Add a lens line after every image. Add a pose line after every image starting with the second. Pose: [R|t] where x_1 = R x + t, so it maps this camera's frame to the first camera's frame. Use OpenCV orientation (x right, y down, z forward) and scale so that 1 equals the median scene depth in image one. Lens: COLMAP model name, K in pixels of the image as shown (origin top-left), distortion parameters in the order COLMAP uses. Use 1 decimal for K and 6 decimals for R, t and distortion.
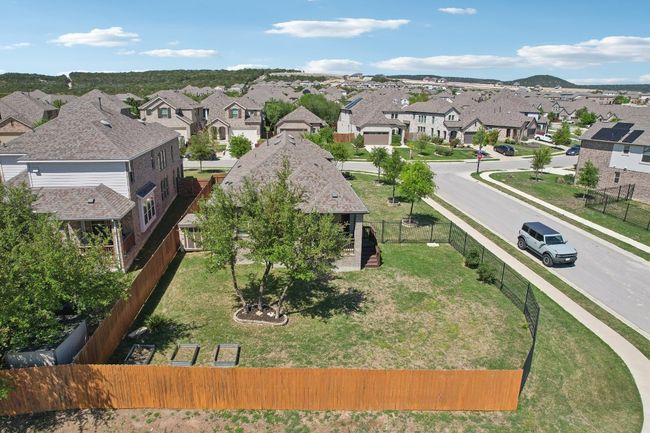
lens RADIAL K [[408.2, 0, 308.9], [0, 408.2, 217.3], [0, 0, 1]] dist [-0.066619, 0.069397]
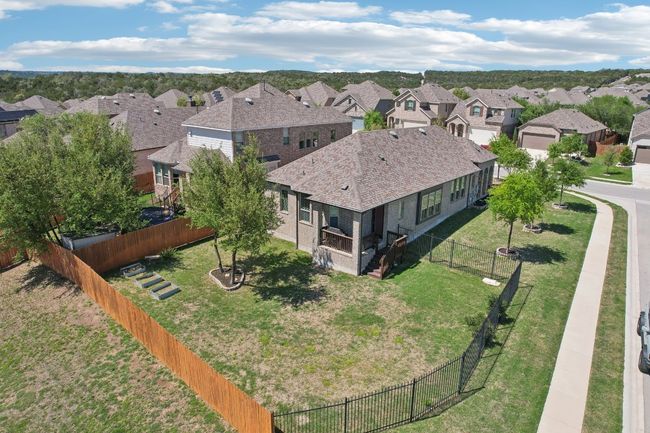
lens RADIAL K [[408.2, 0, 308.9], [0, 408.2, 217.3], [0, 0, 1]] dist [-0.066619, 0.069397]
pose [[0.757958, 0.224250, -0.612545, 0.159315], [-0.220412, 0.971864, 0.083059, -0.012707], [0.613936, 0.072057, 0.786060, 0.062352]]
